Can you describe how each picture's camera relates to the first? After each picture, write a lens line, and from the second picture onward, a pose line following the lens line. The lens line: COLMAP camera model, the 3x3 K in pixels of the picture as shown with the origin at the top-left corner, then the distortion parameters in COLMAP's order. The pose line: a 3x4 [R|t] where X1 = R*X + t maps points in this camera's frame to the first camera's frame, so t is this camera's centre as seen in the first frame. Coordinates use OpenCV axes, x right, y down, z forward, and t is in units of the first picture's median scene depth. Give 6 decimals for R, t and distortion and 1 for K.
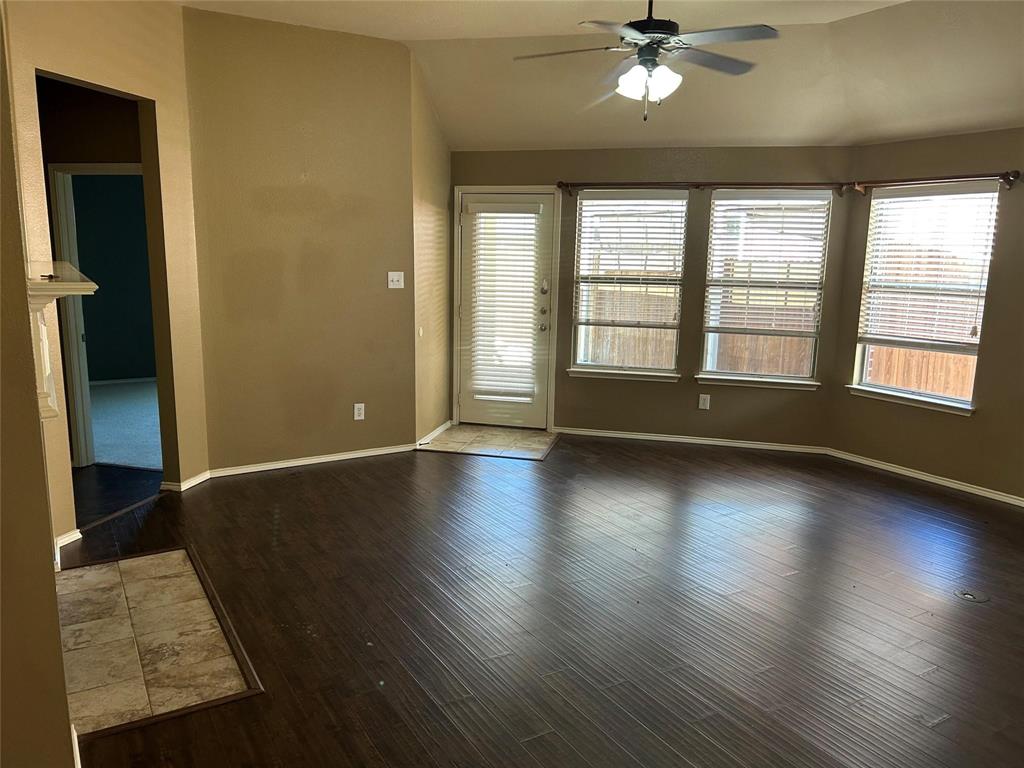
lens RADIAL K [[799.6, 0, 532.7], [0, 799.6, 387.7], [0, 0, 1]] dist [0.061162, -0.079735]
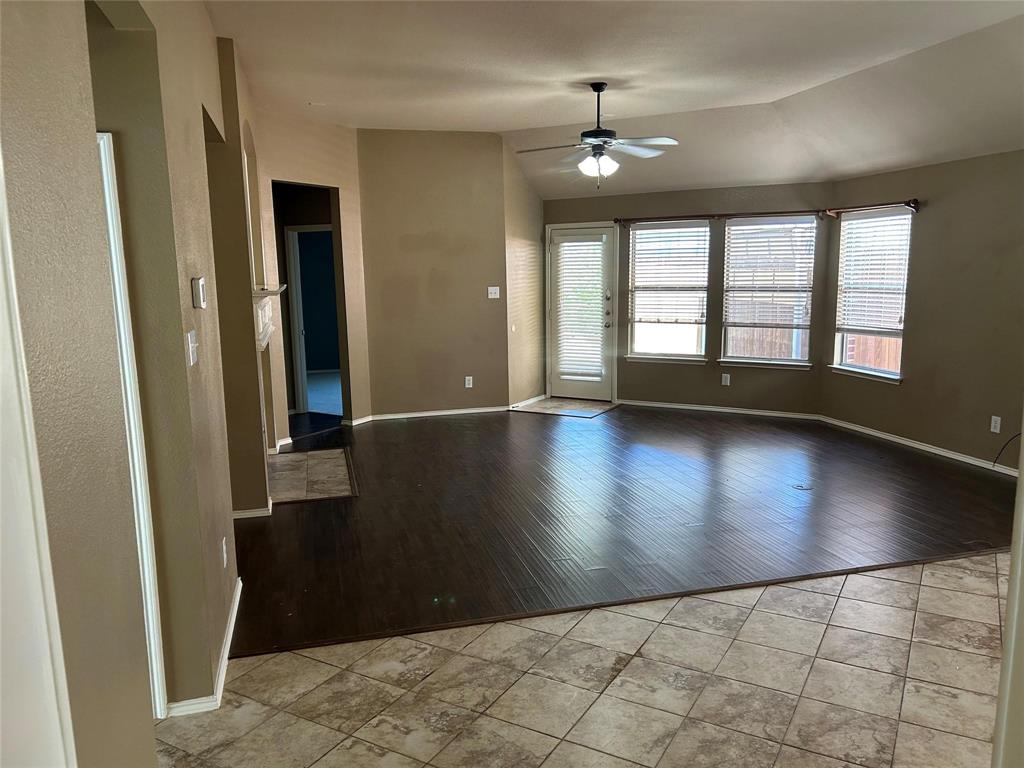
lens RADIAL K [[799.6, 0, 532.7], [0, 799.6, 387.7], [0, 0, 1]] dist [0.061162, -0.079735]
pose [[0.962118, 0.007802, -0.272522, 0.286986], [-0.014022, 0.999684, -0.020887, 0.066695], [0.272273, 0.023917, 0.961923, -0.368509]]
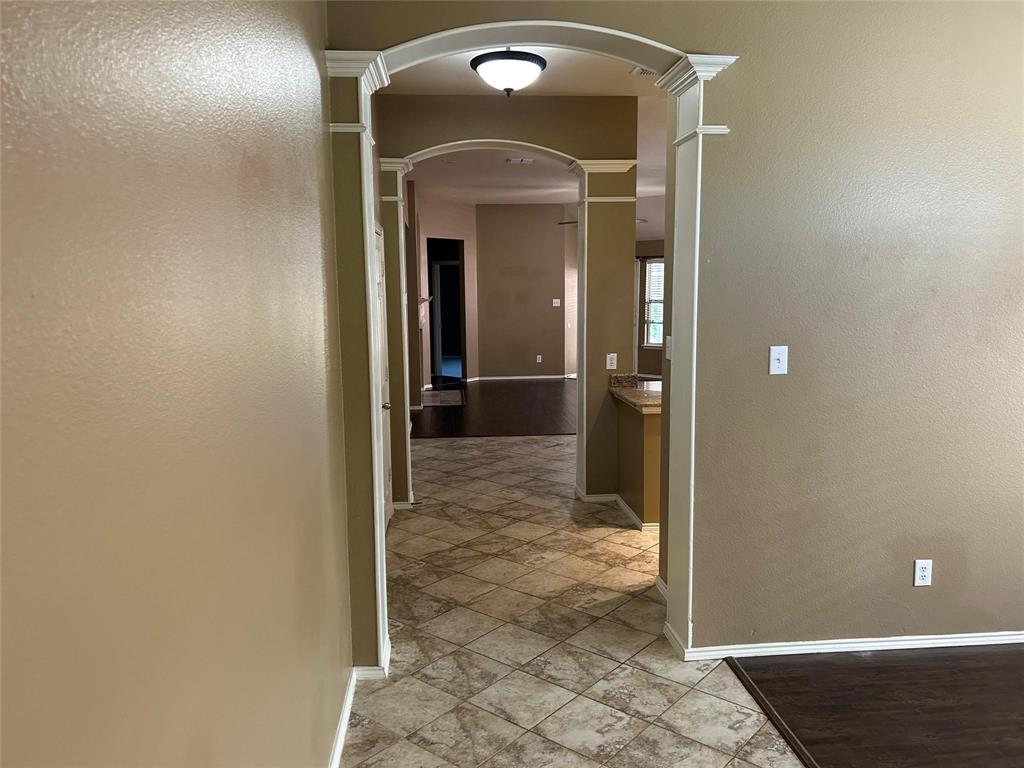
lens RADIAL K [[778.1, 0, 512.0], [0, 778.1, 384.0], [0, 0, 1]] dist [0.062483, -0.076659]
pose [[0.896694, 0.031162, -0.441553, 0.694013], [-0.051293, 0.998114, -0.033724, 0.177810], [0.439669, 0.052889, 0.896601, -1.033554]]
